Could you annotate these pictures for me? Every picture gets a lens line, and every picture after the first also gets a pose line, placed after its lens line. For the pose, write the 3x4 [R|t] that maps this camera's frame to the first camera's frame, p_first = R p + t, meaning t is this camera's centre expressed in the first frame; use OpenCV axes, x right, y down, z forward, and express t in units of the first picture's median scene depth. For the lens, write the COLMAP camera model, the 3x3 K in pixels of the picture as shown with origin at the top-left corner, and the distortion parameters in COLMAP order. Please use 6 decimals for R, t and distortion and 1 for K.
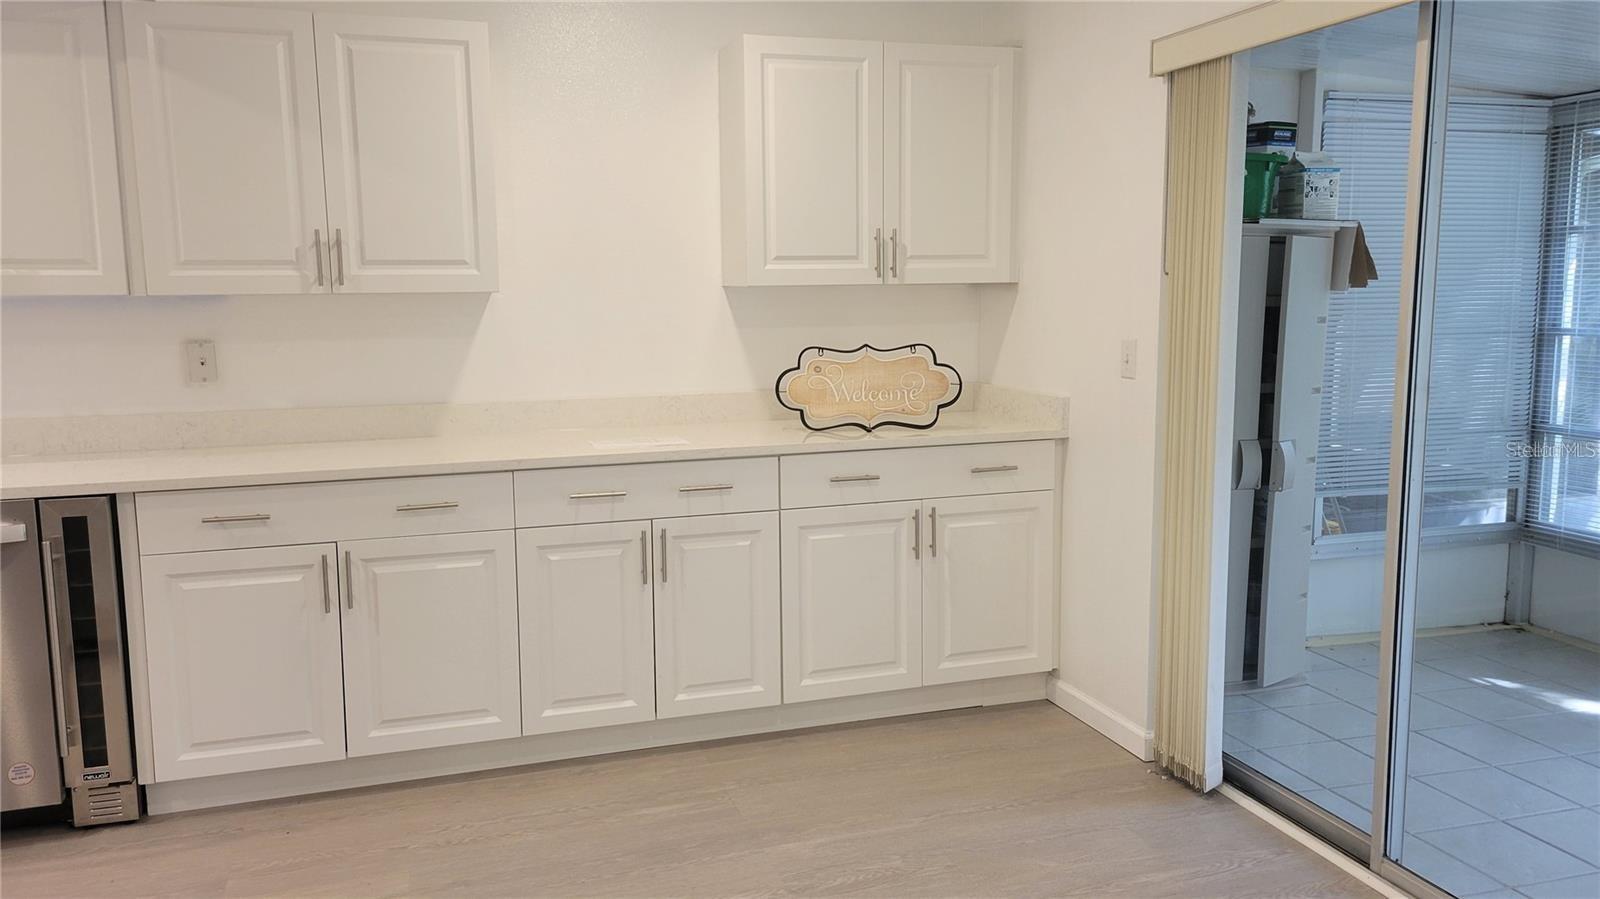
lens RADIAL K [[1202.5, 0, 799.5], [0, 1202.5, 448.3], [0, 0, 1]] dist [0.071976, -0.065179]
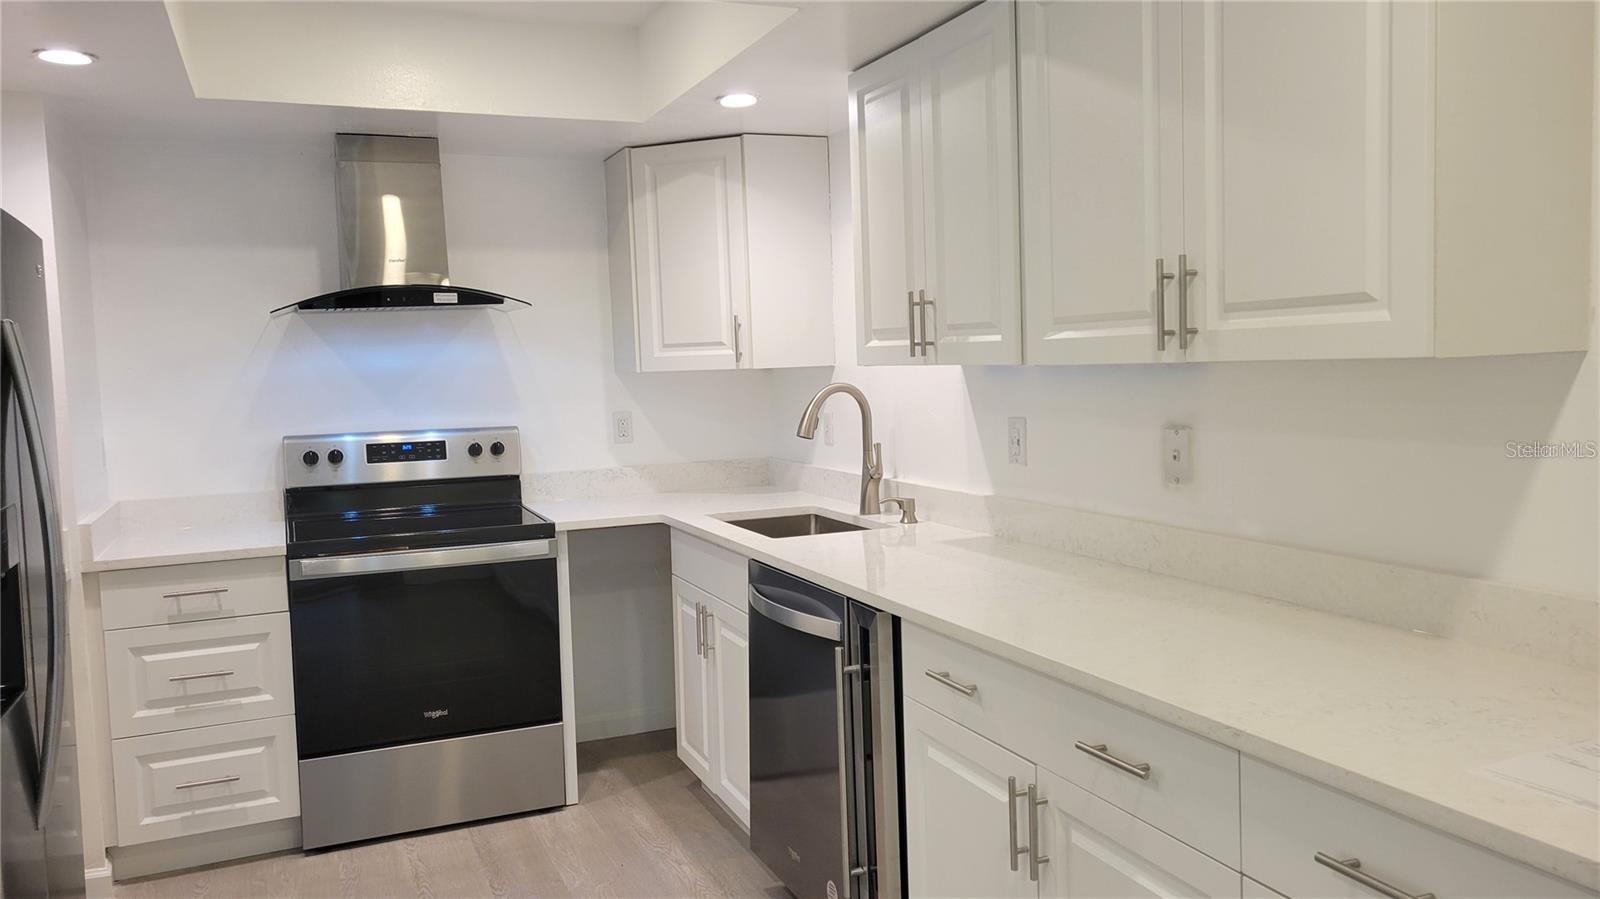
lens RADIAL K [[1202.5, 0, 799.3], [0, 1202.5, 447.0], [0, 0, 1]] dist [0.071976, -0.065179]
pose [[0.082725, 0.079462, -0.993399, 0.194846], [-0.103004, 0.992159, 0.070785, -0.106580], [0.991235, 0.096468, 0.090261, 0.747609]]
